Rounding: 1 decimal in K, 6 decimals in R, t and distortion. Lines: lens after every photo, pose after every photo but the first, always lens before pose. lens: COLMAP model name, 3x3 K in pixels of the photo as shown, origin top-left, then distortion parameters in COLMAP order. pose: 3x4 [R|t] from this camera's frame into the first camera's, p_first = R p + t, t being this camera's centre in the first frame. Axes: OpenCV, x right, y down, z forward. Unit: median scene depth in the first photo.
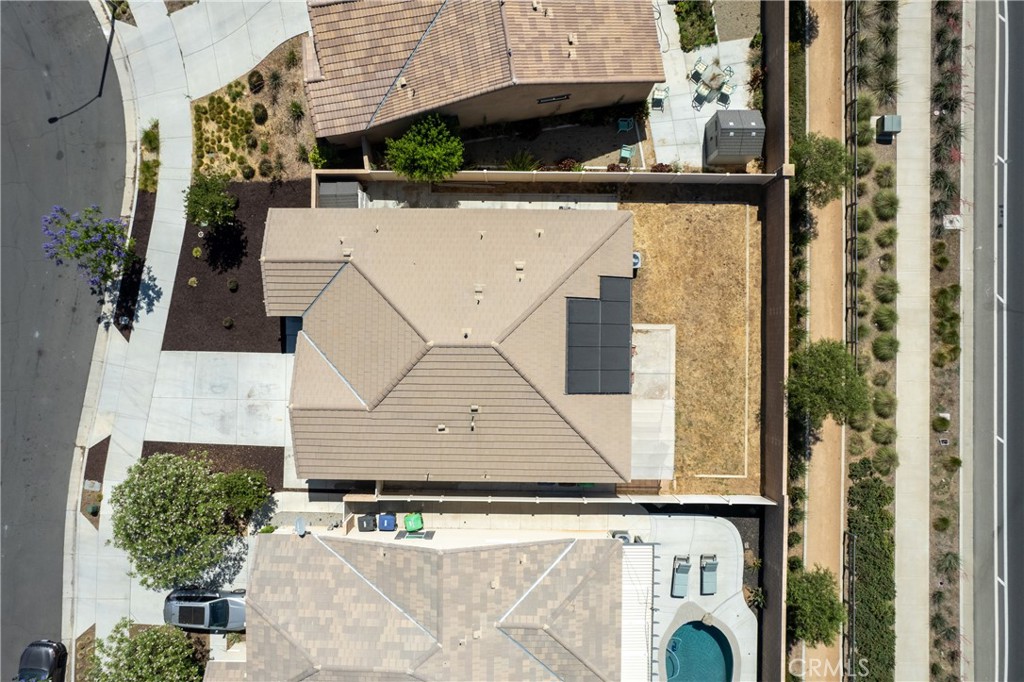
lens RADIAL K [[651.8, 0, 511.4], [0, 651.8, 351.5], [0, 0, 1]] dist [-0.074018, 0.069770]
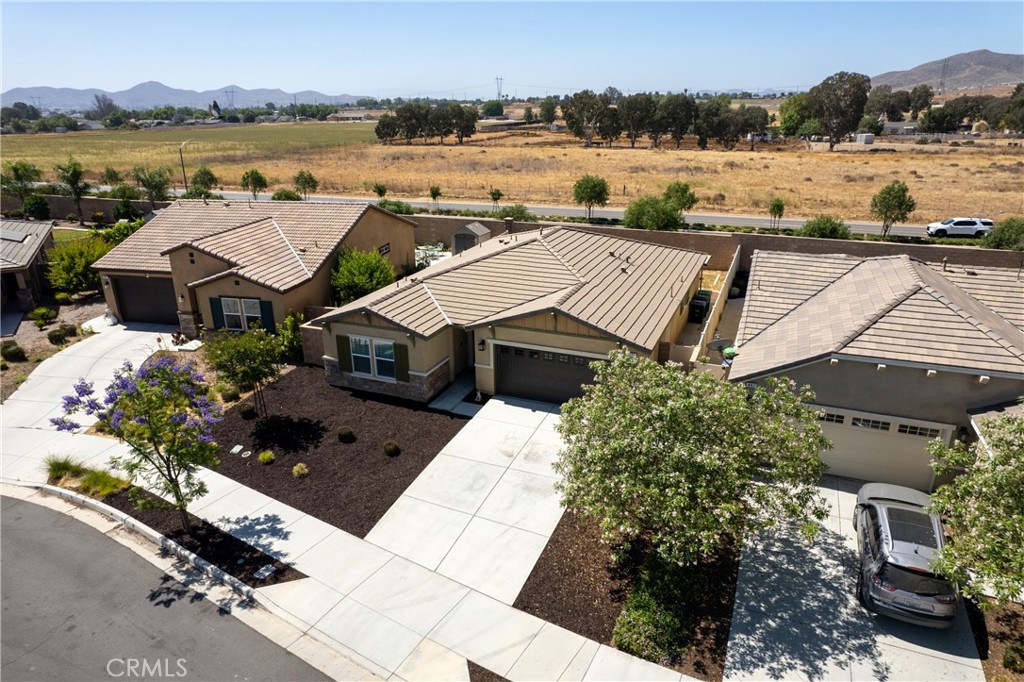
lens RADIAL K [[651.8, 0, 511.4], [0, 651.8, 351.5], [0, 0, 1]] dist [-0.074018, 0.069770]
pose [[0.373953, -0.325715, 0.868372, -0.903102], [0.927448, 0.130866, -0.350307, 0.272601], [0.000460, 0.936367, 0.351021, 0.674017]]
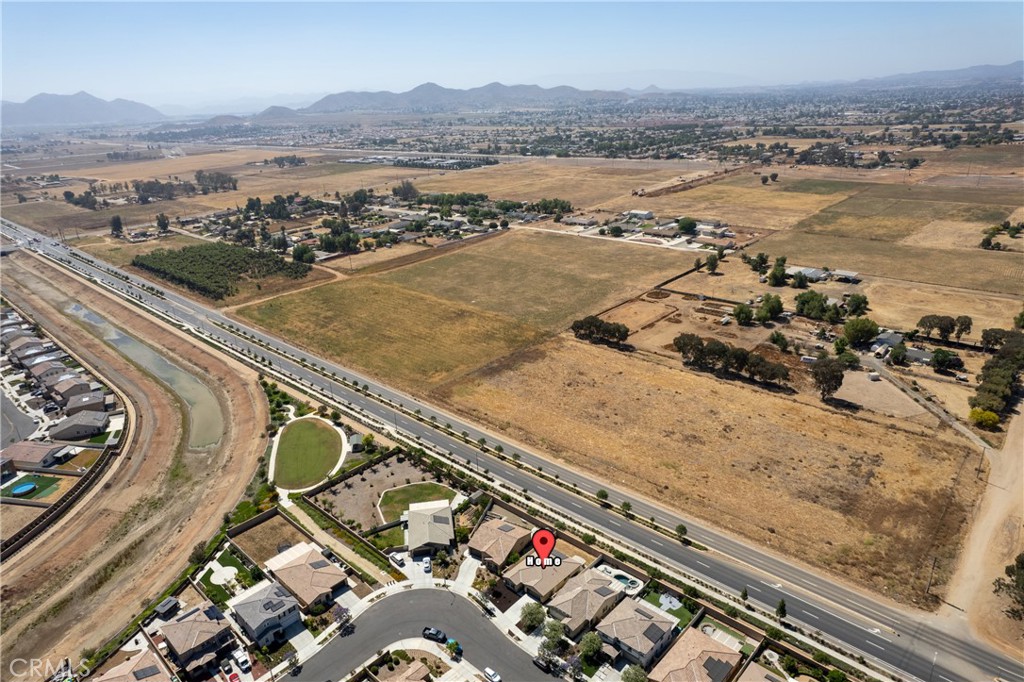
lens RADIAL K [[651.8, 0, 511.4], [0, 651.8, 351.5], [0, 0, 1]] dist [-0.074018, 0.069770]
pose [[0.679159, -0.267482, 0.683517, -3.198386], [0.733856, 0.229583, -0.639334, 2.601358], [0.014086, 0.935813, 0.352217, -2.434255]]
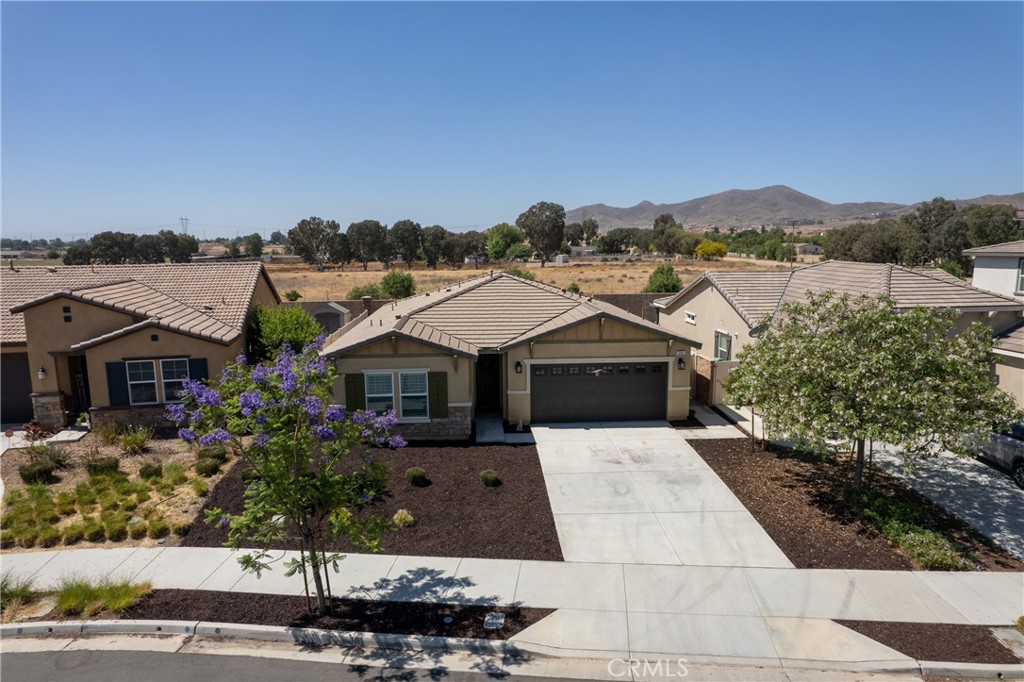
lens RADIAL K [[651.8, 0, 511.4], [0, 651.8, 351.5], [0, 0, 1]] dist [-0.074018, 0.069770]
pose [[-0.071576, -0.154311, 0.985426, -0.926492], [0.997422, -0.016208, 0.069910, -0.061388], [0.005184, 0.987889, 0.155073, 0.802959]]
